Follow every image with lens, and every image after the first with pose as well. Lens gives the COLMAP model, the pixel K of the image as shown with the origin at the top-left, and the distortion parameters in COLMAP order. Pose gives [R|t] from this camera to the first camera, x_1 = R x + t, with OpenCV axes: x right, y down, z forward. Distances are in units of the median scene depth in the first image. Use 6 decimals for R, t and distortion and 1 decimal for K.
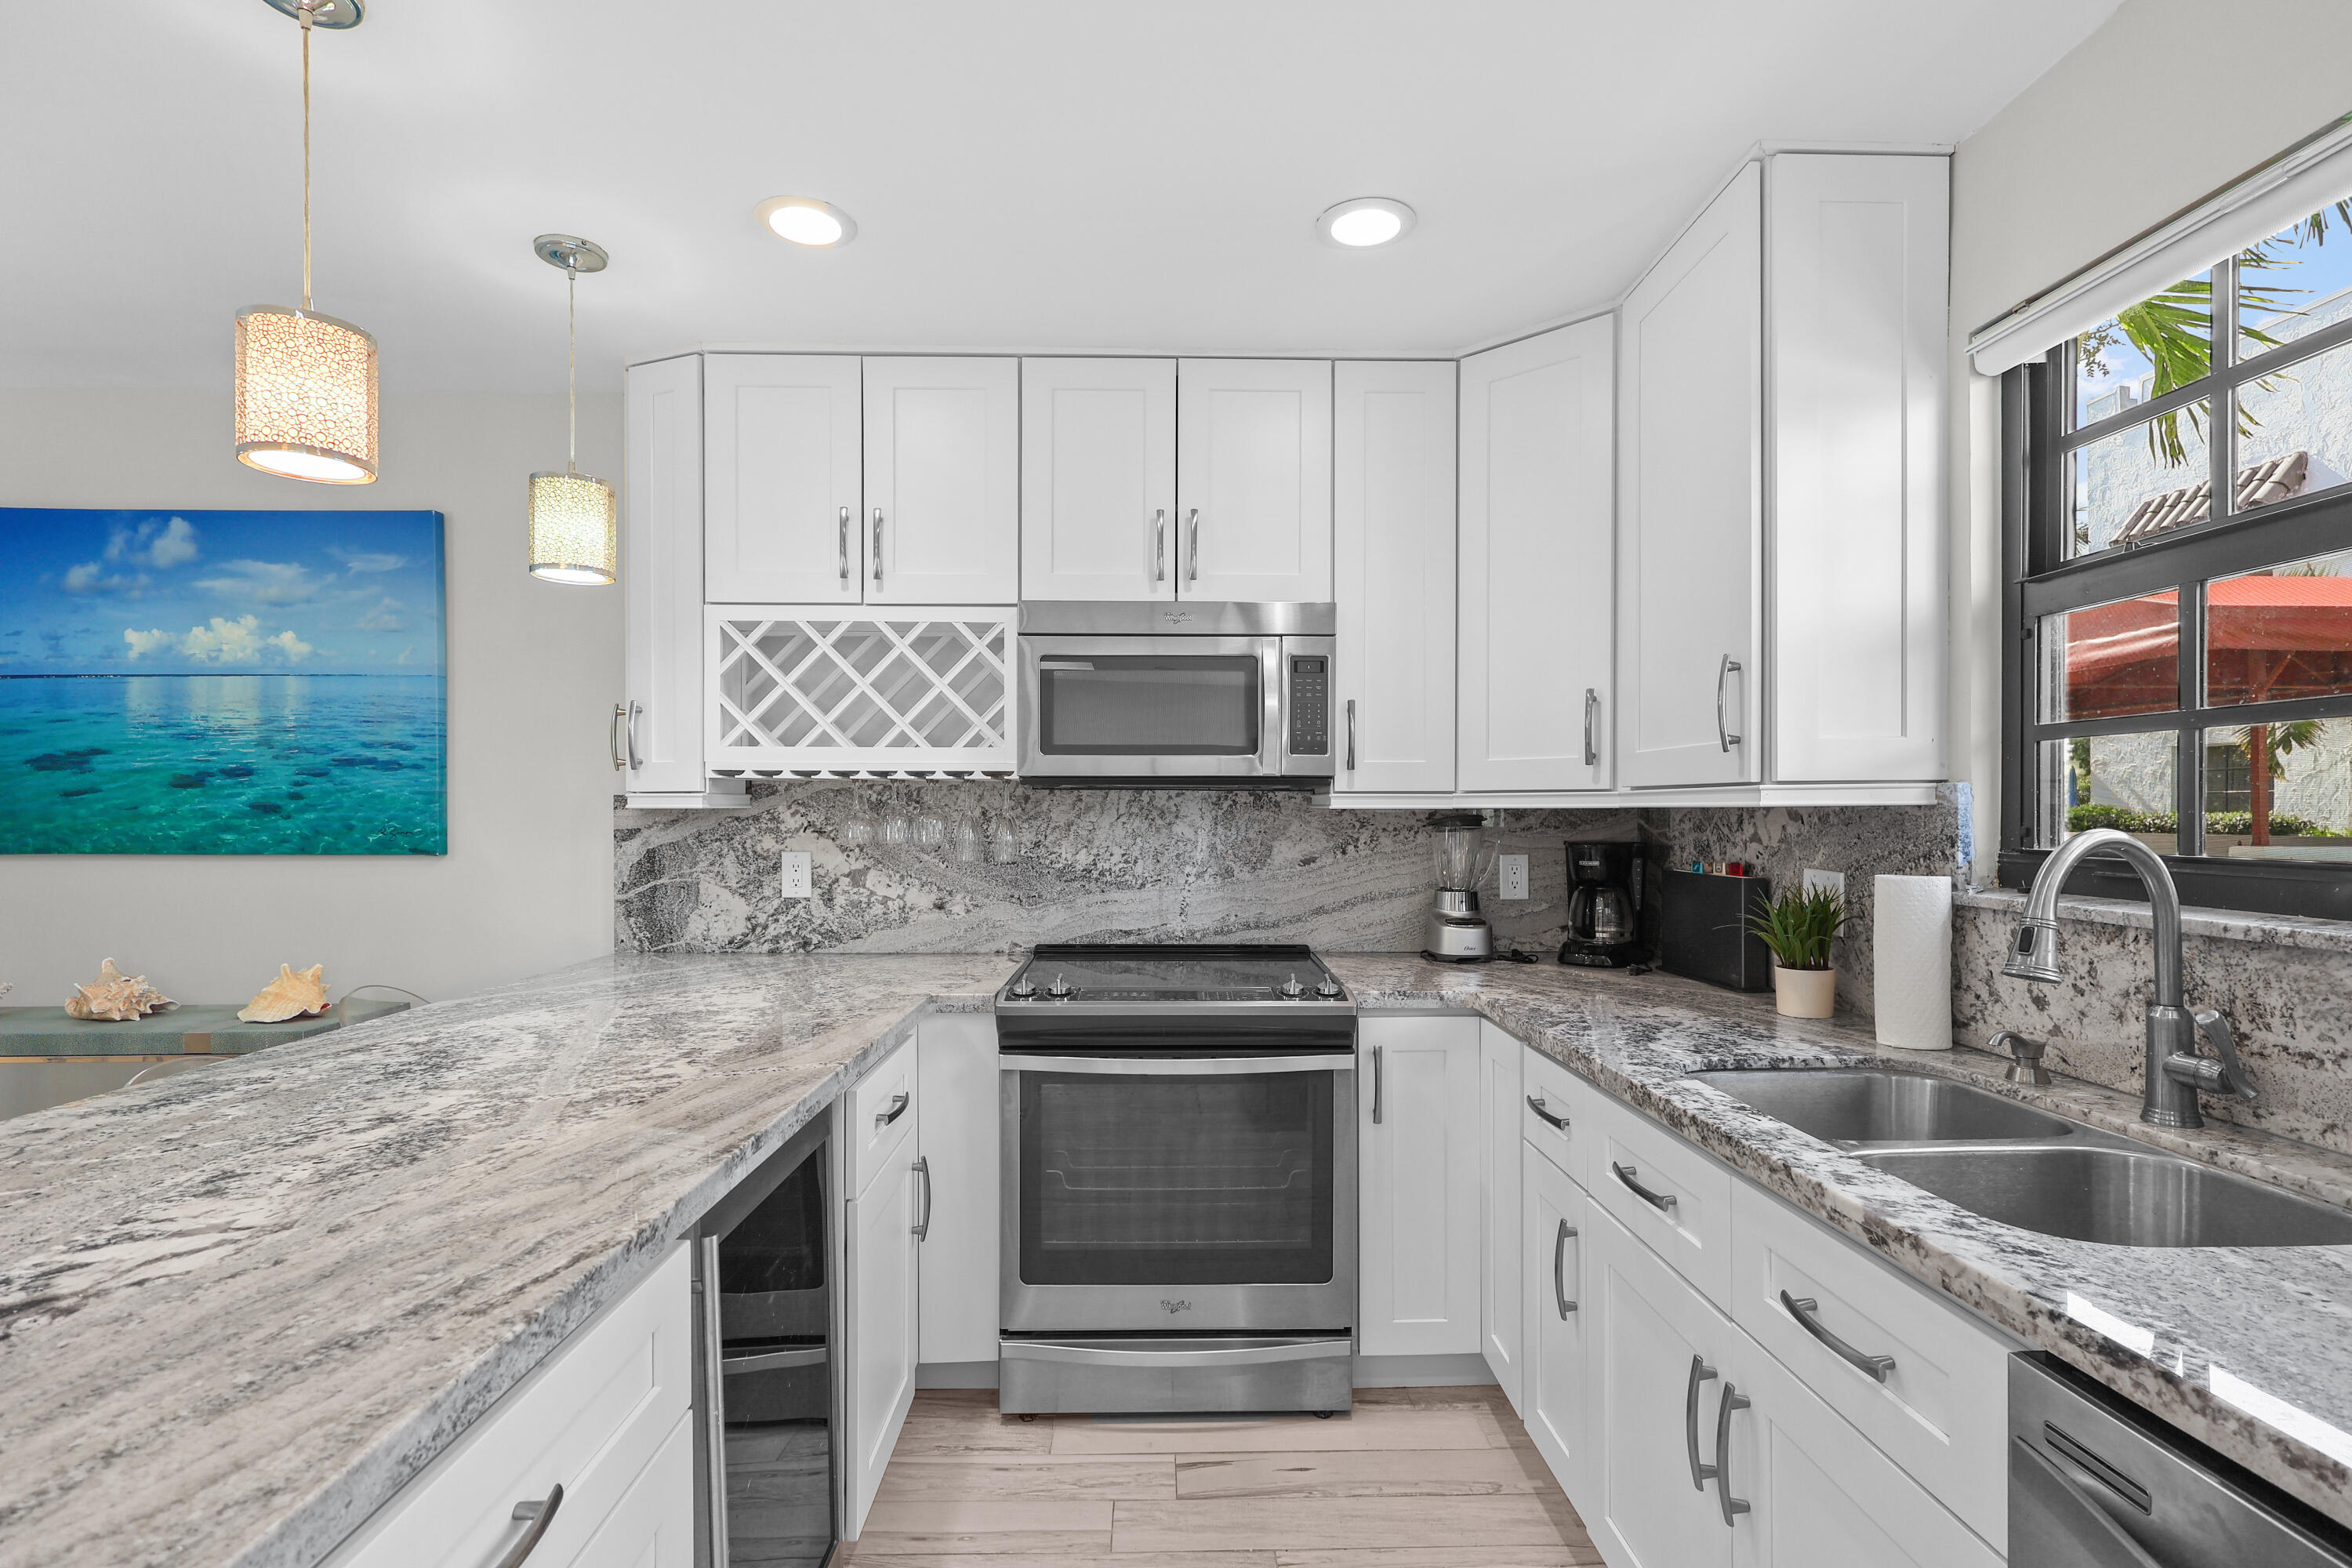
lens RADIAL K [[1099.6, 0, 1173.9], [0, 1099.6, 822.6], [0, 0, 1]] dist [-0.002336, 0.003243]
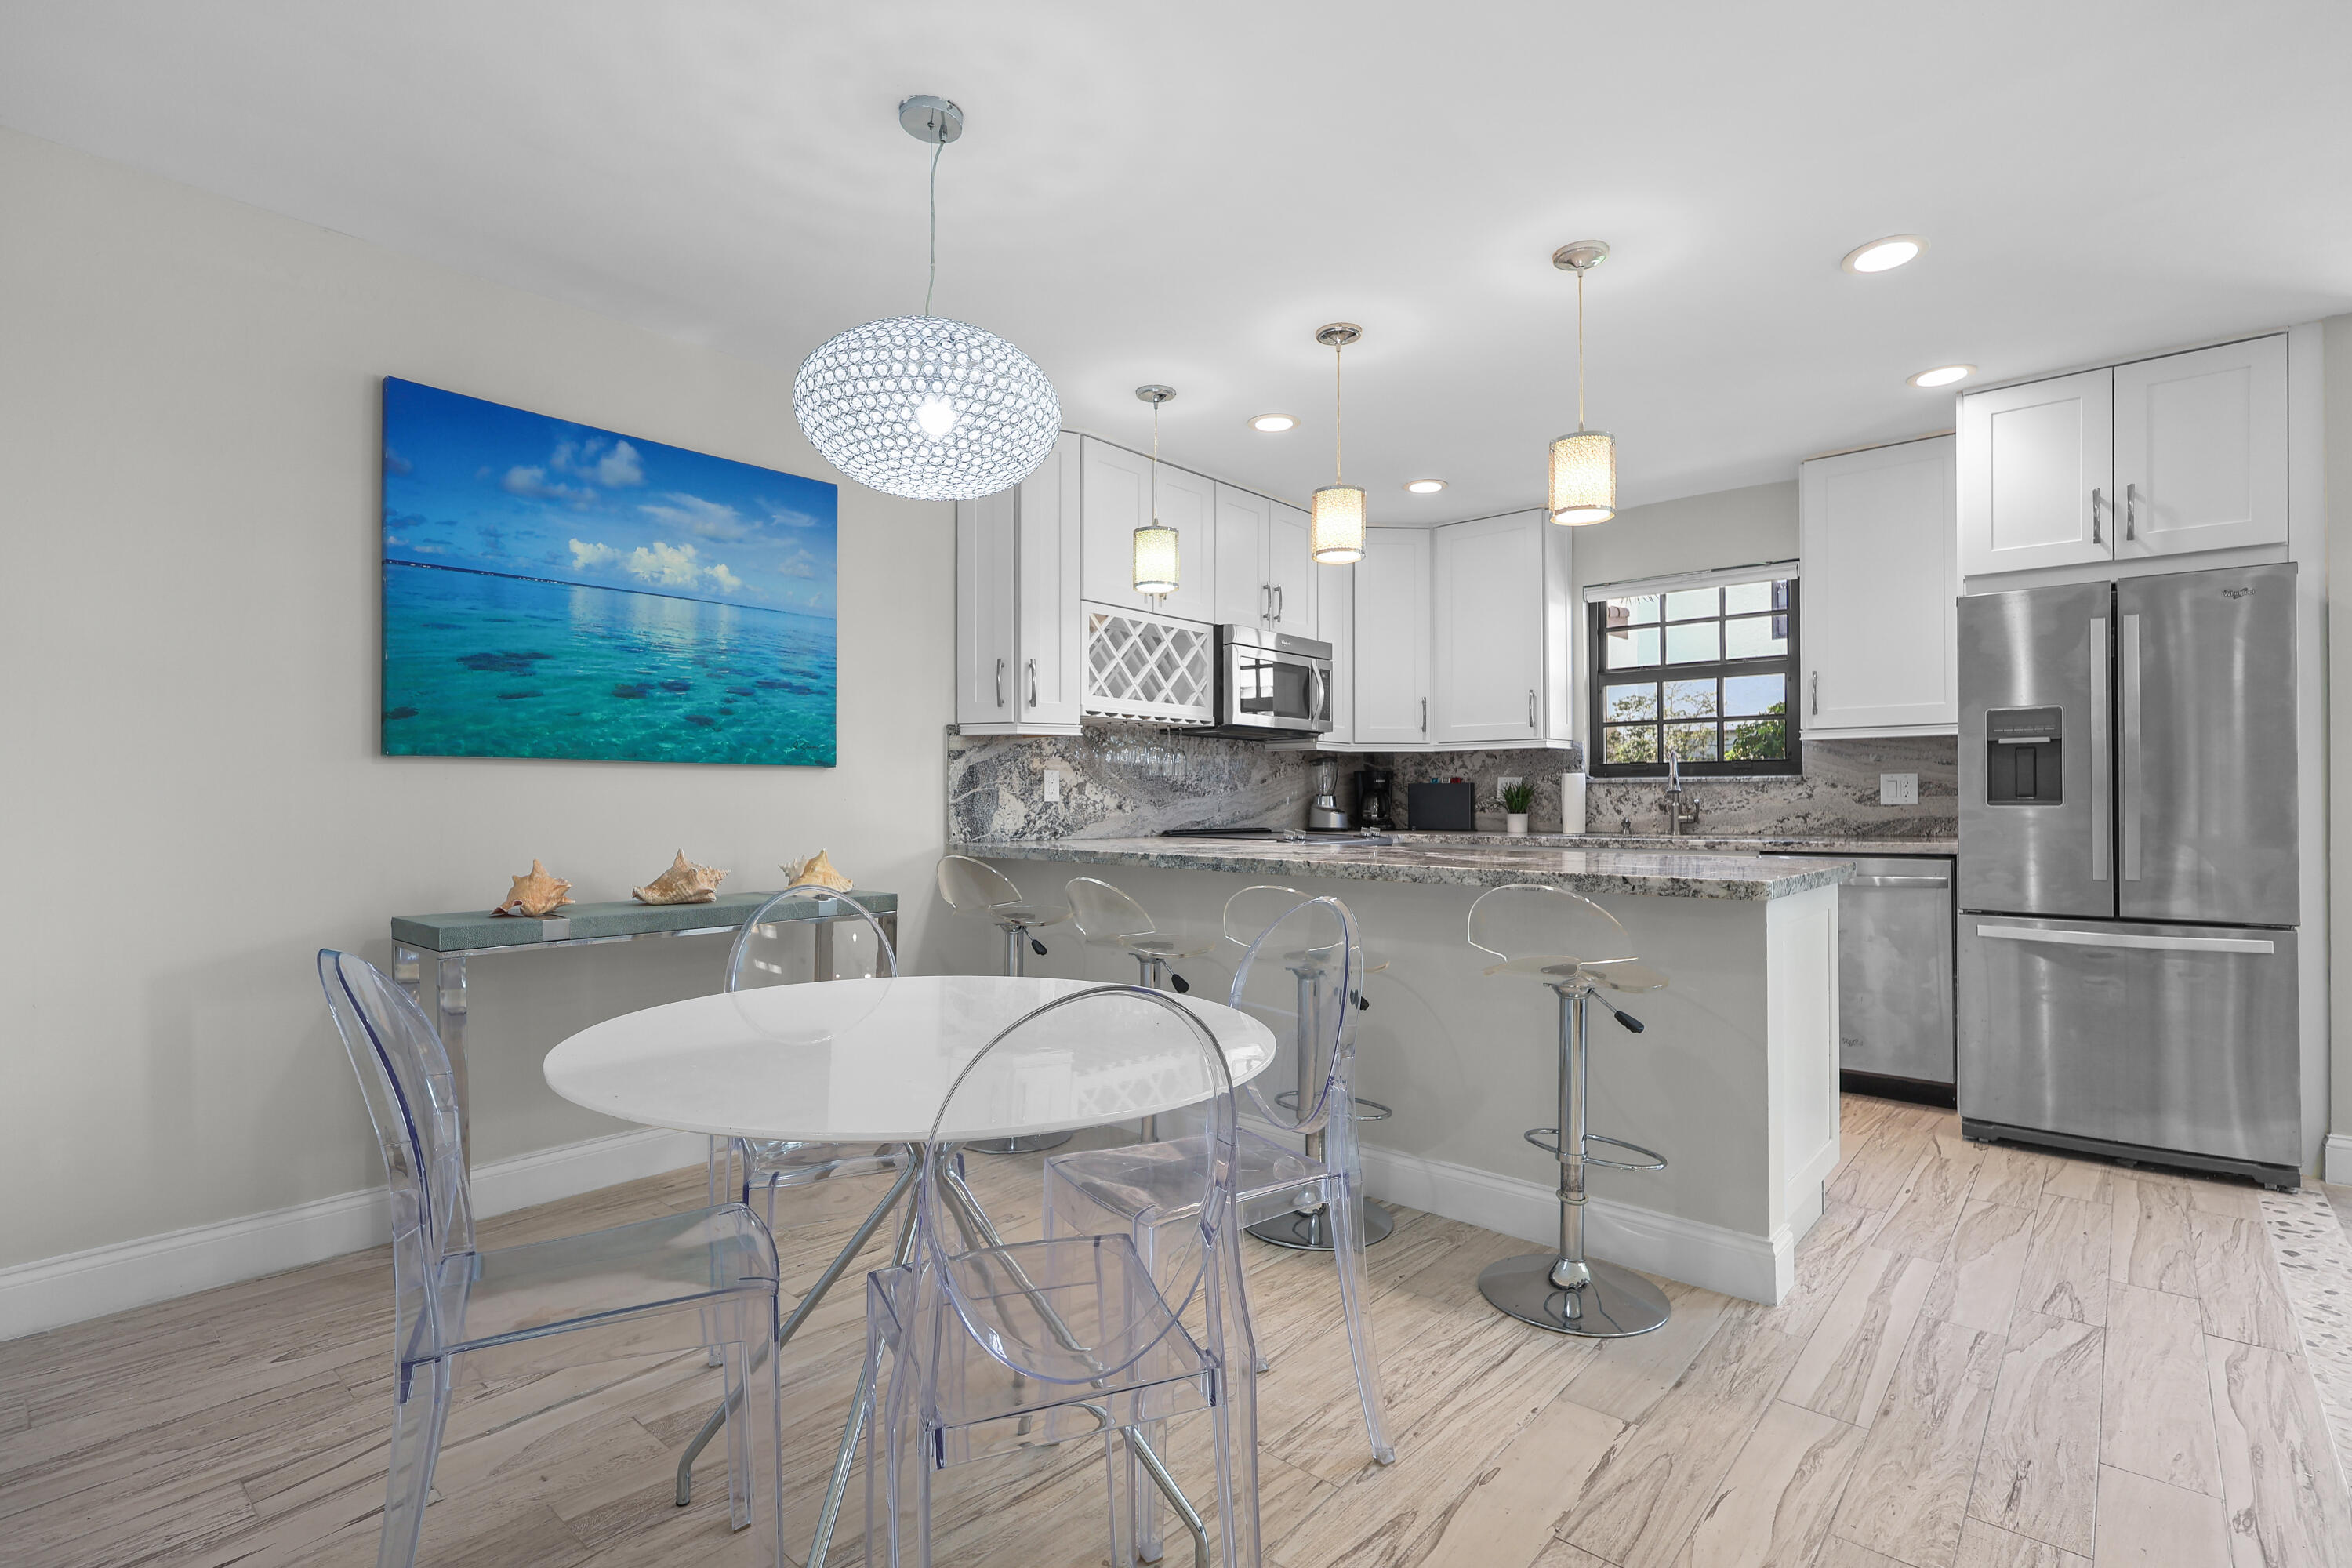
lens RADIAL K [[1099.6, 0, 1177.1], [0, 1099.6, 794.0], [0, 0, 1]] dist [-0.002336, 0.003243]
pose [[0.674877, 0.002165, 0.737927, -1.325803], [0.009255, 0.999892, -0.011398, 0.077927], [-0.737872, 0.014522, 0.674784, -0.098954]]
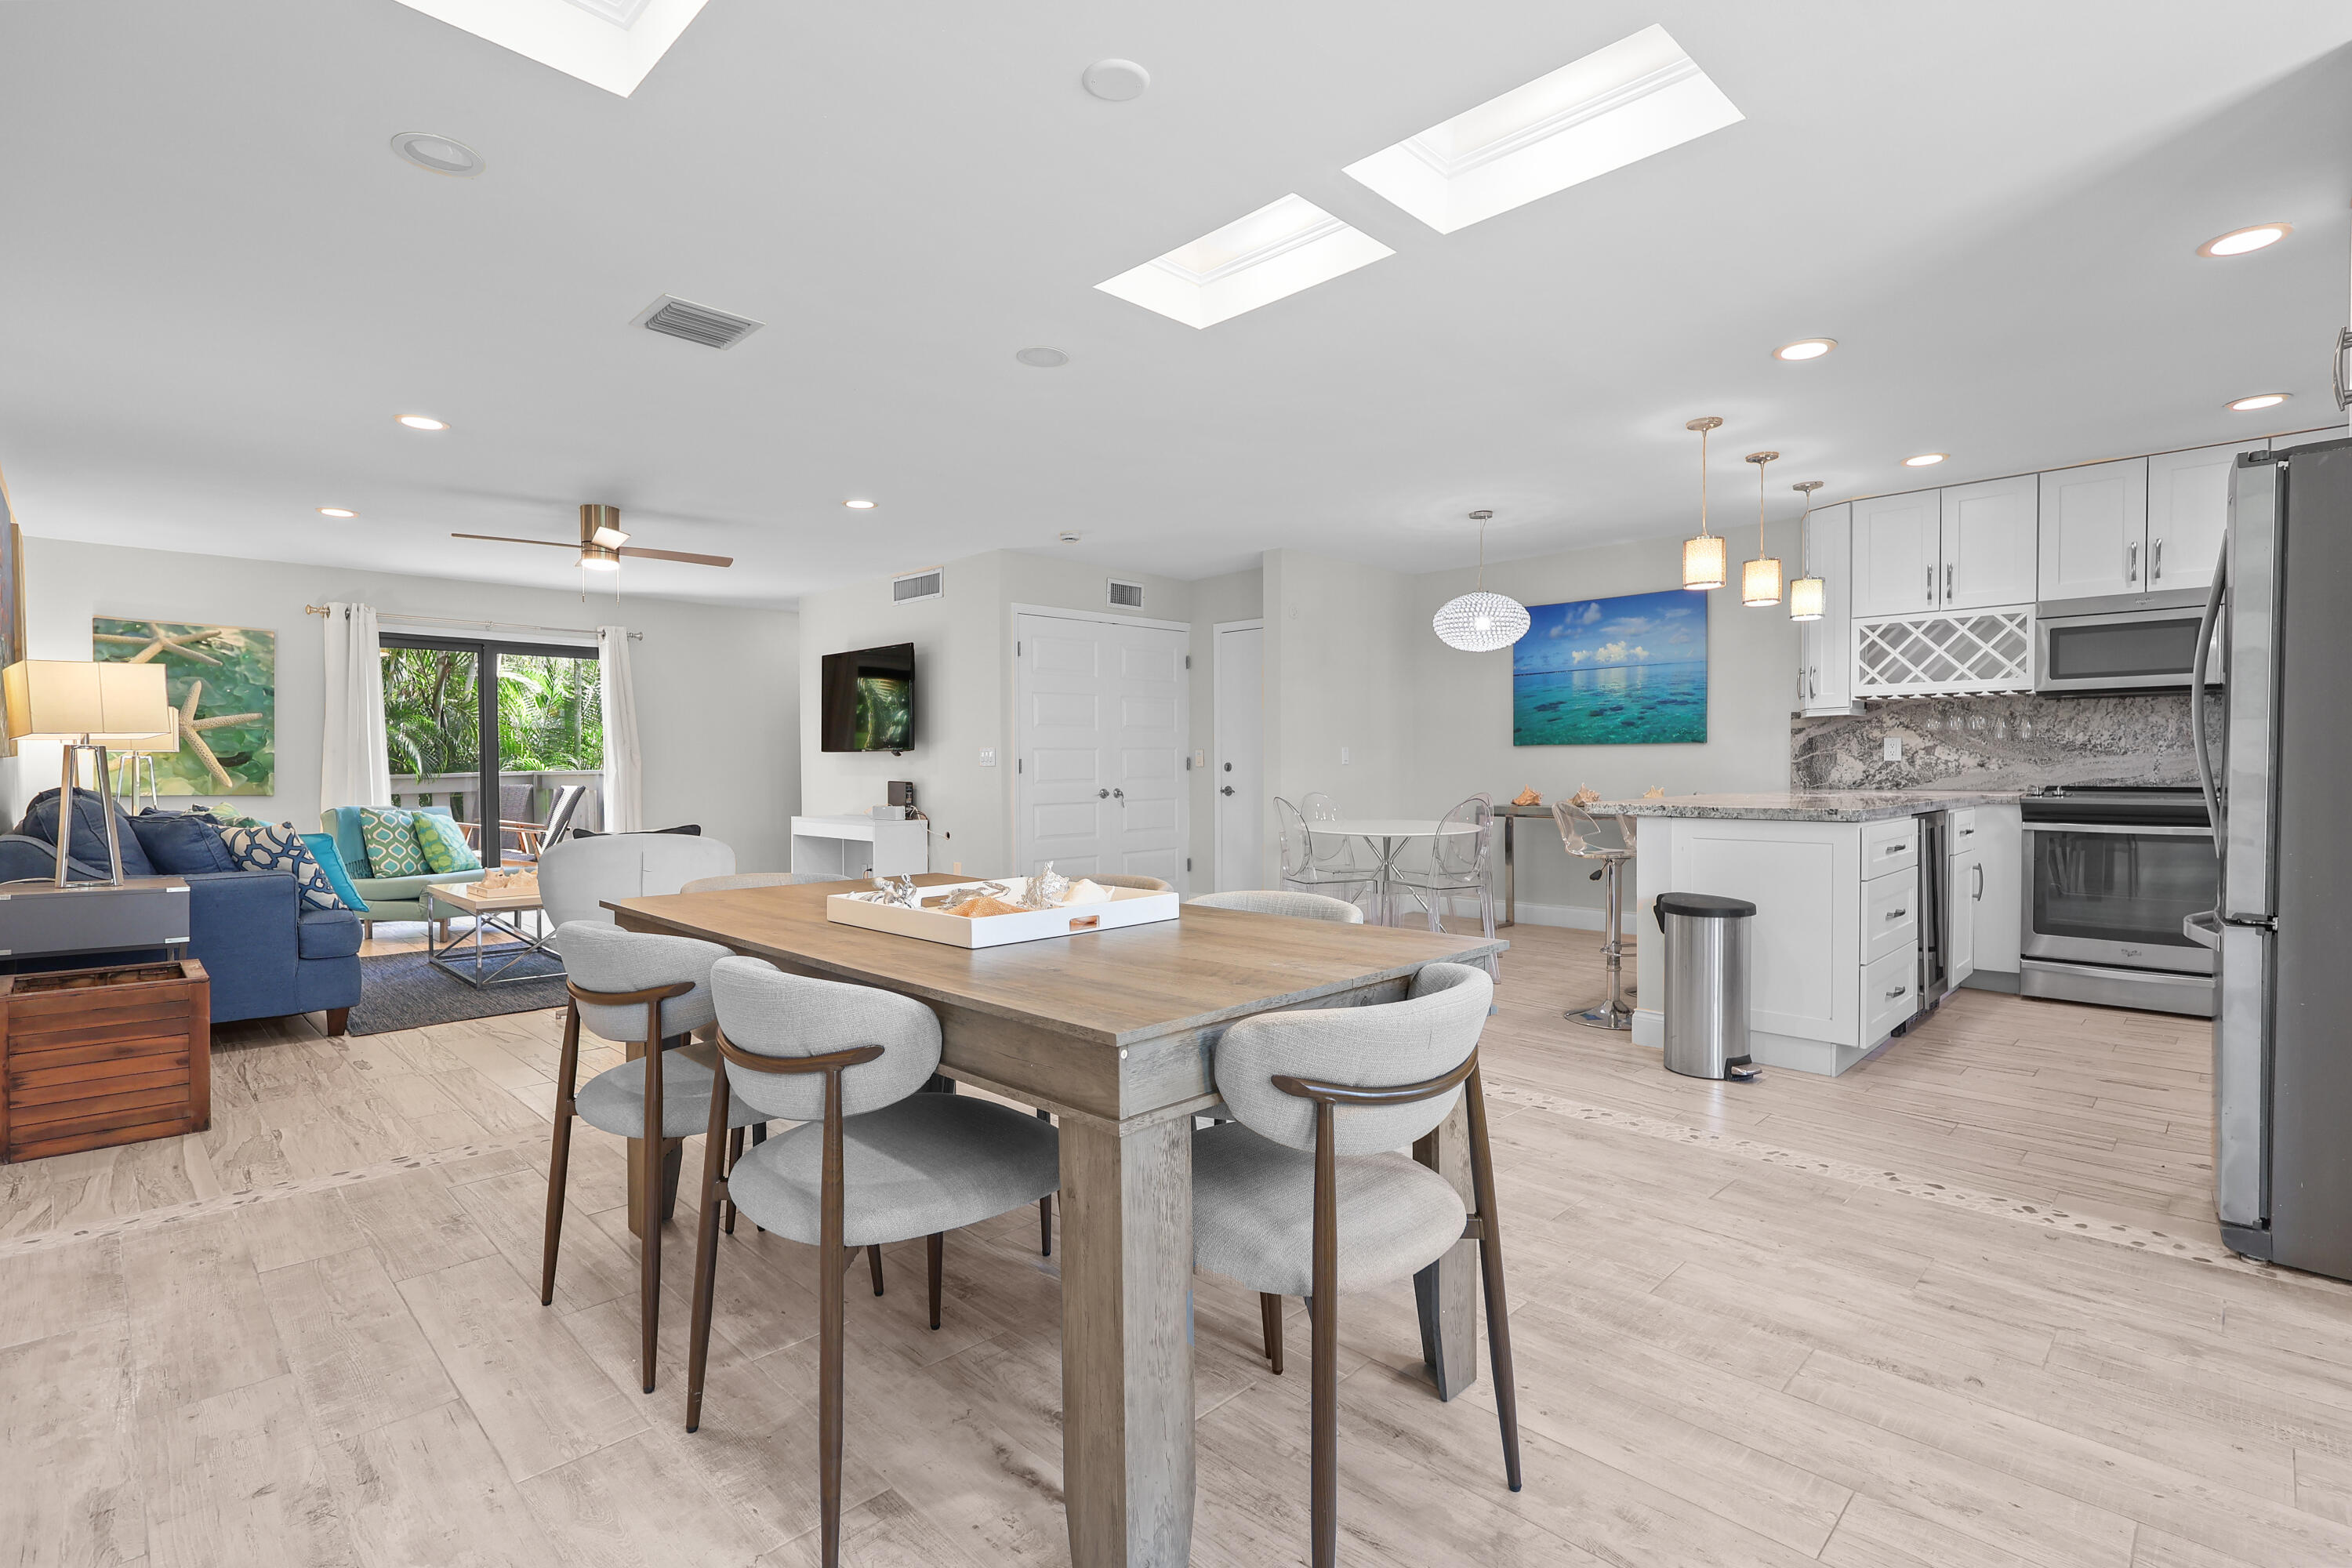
lens RADIAL K [[1099.6, 0, 1181.0], [0, 1099.6, 791.8], [0, 0, 1]] dist [-0.002336, 0.003243]
pose [[0.695259, 0.011679, -0.718664, 0.187474], [0.000907, 0.999853, 0.017126, 0.090350], [0.718758, -0.012558, 0.695147, -1.299853]]
